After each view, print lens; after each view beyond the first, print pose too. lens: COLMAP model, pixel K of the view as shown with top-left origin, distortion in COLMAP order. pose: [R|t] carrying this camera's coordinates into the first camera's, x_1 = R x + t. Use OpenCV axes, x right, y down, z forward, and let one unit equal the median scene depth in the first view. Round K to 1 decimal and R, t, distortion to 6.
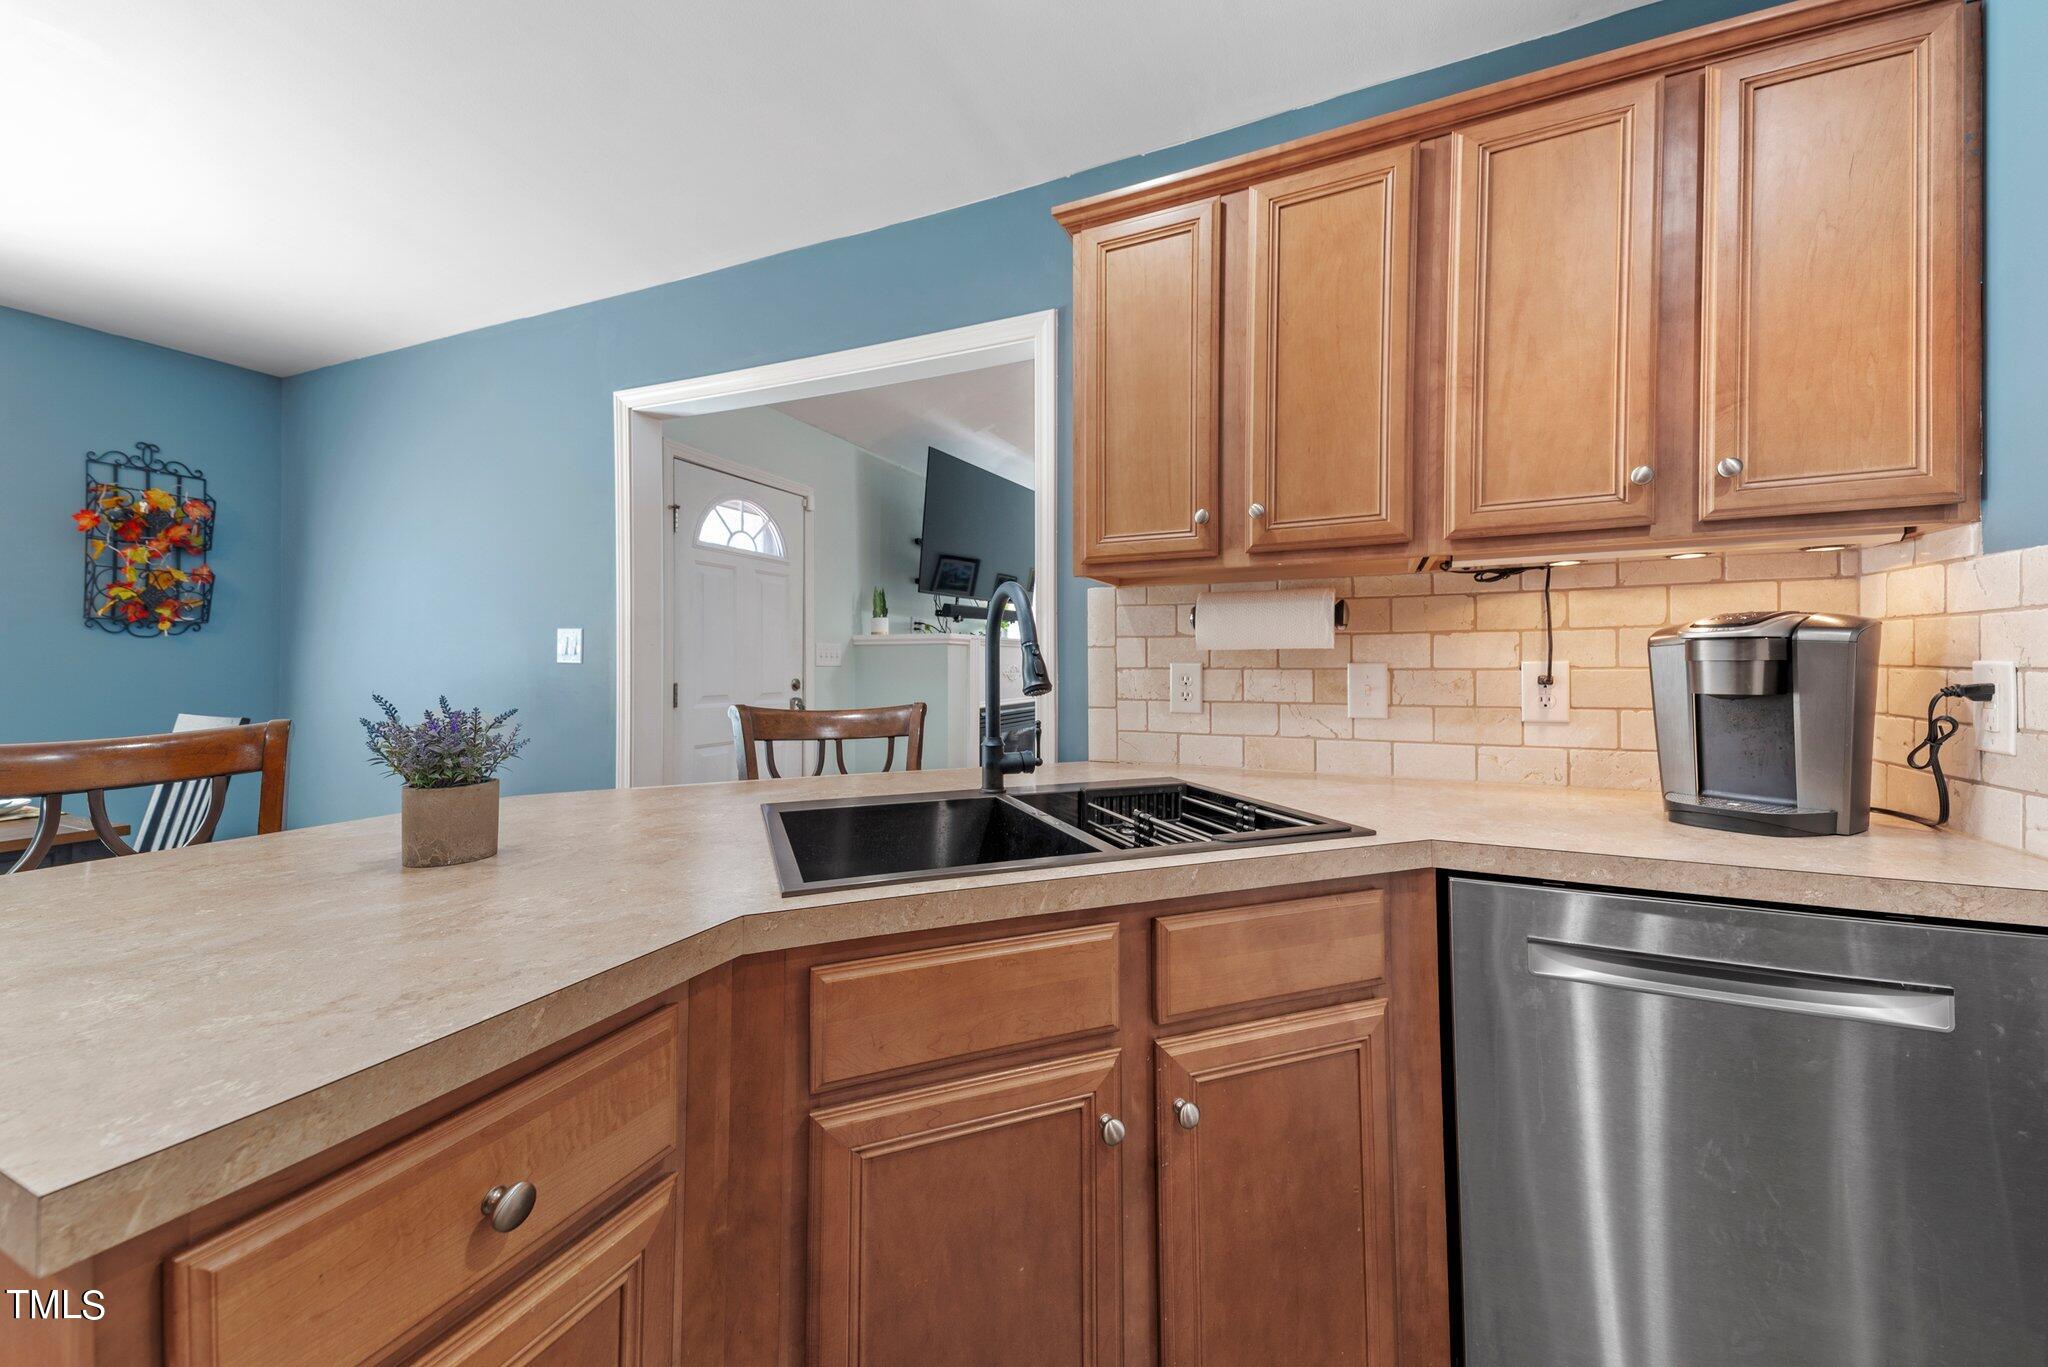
lens RADIAL K [[767.6, 0, 1021.3], [0, 767.6, 659.1], [0, 0, 1]] dist [0.066711, -0.025156]
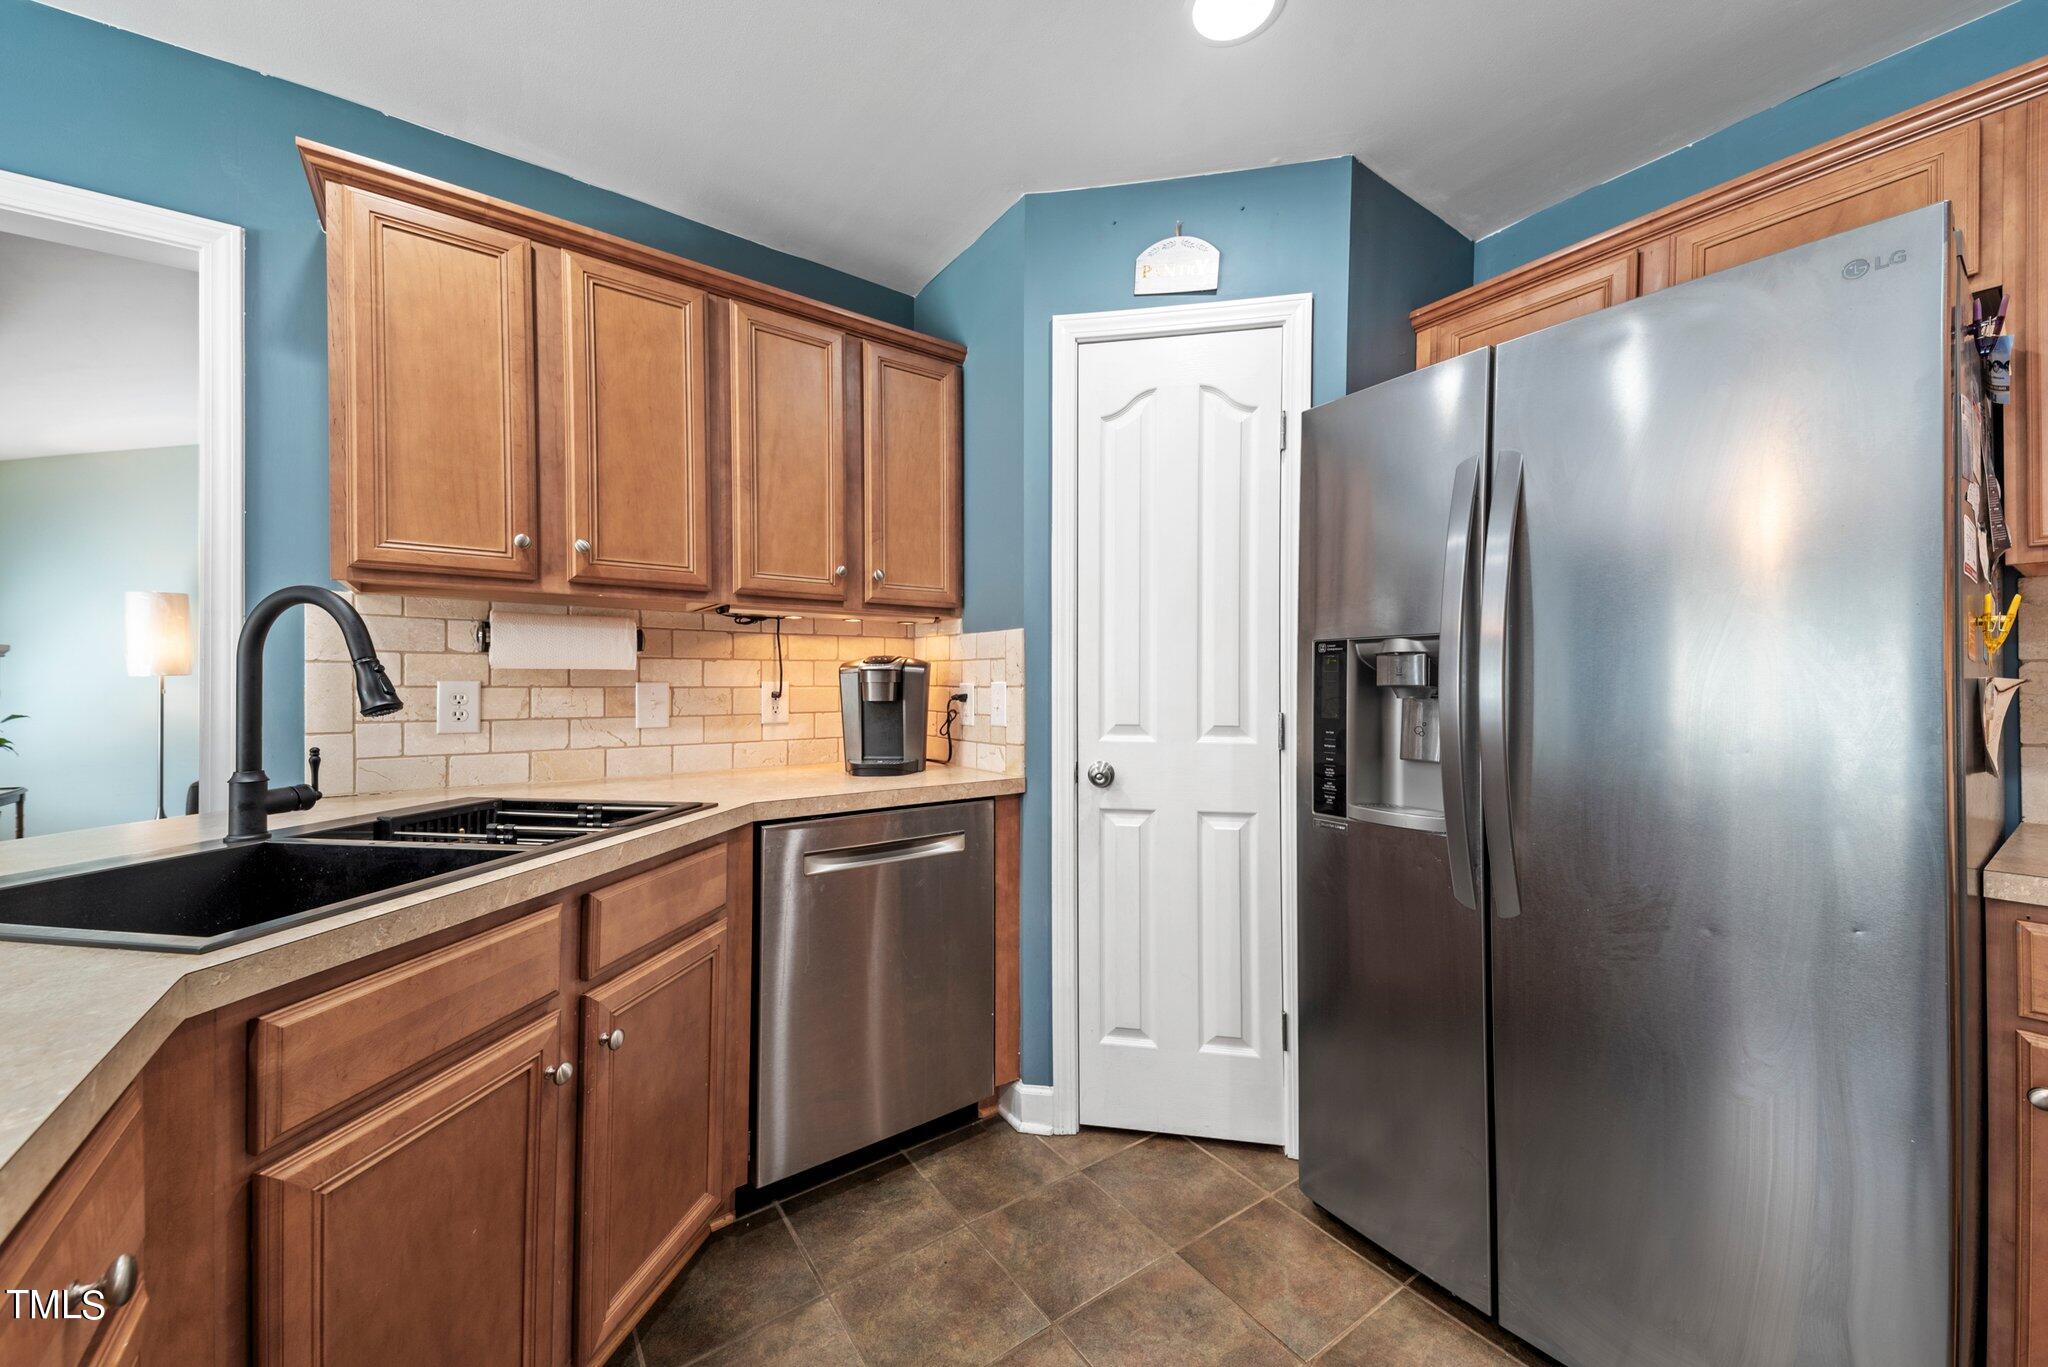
lens RADIAL K [[751.2, 0, 1046.8], [0, 751.2, 681.2], [0, 0, 1]] dist [0.055507, -0.023116]
pose [[0.482631, 0.007736, 0.875790, -0.369425], [-0.011586, 0.999930, -0.002448, -0.001037], [-0.875747, -0.008965, 0.482686, -0.137231]]
